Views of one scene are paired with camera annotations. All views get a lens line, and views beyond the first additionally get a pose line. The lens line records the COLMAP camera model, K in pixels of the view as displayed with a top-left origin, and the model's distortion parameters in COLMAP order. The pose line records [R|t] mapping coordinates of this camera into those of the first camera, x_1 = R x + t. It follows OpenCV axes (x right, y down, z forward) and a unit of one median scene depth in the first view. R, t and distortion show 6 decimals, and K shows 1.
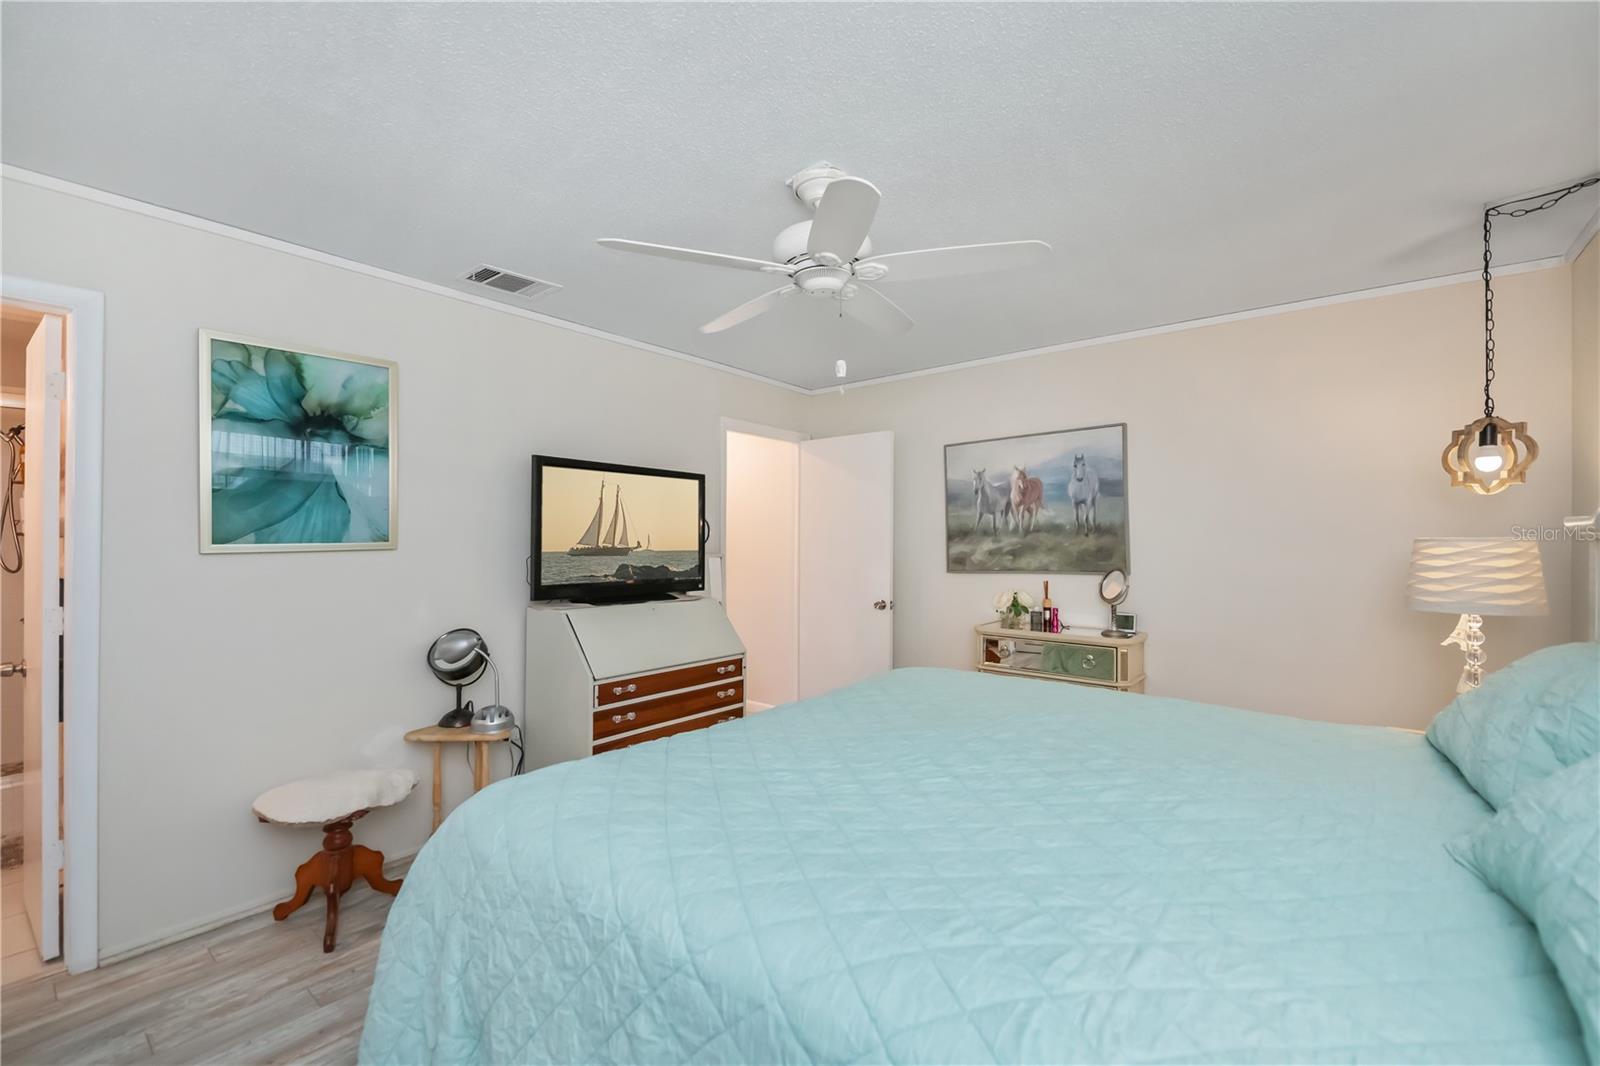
lens RADIAL K [[674.2, 0, 805.5], [0, 674.2, 520.3], [0, 0, 1]] dist [-0.000283, -0.002197]
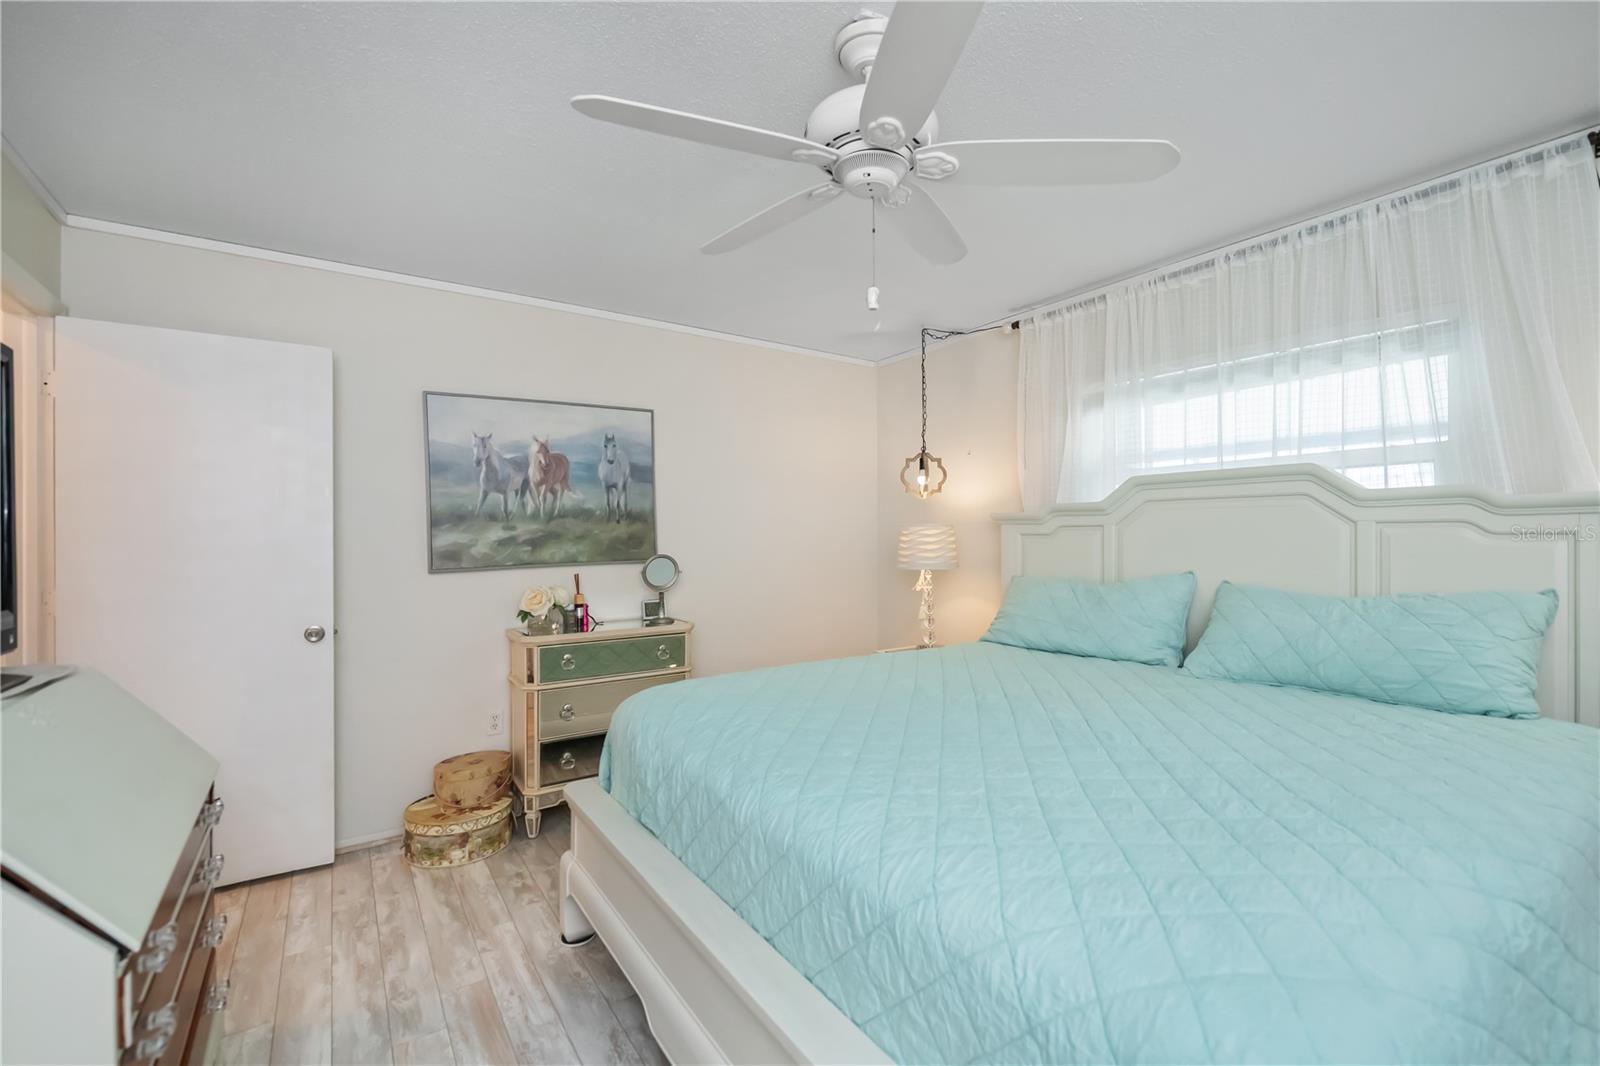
lens RADIAL K [[674.2, 0, 798.4], [0, 674.2, 532.5], [0, 0, 1]] dist [-0.000283, -0.002197]
pose [[0.269337, -0.001060, 0.963045, -0.394616], [-0.022389, 0.999722, 0.007362, 0.023088], [-0.962786, -0.023545, 0.269238, 0.478926]]
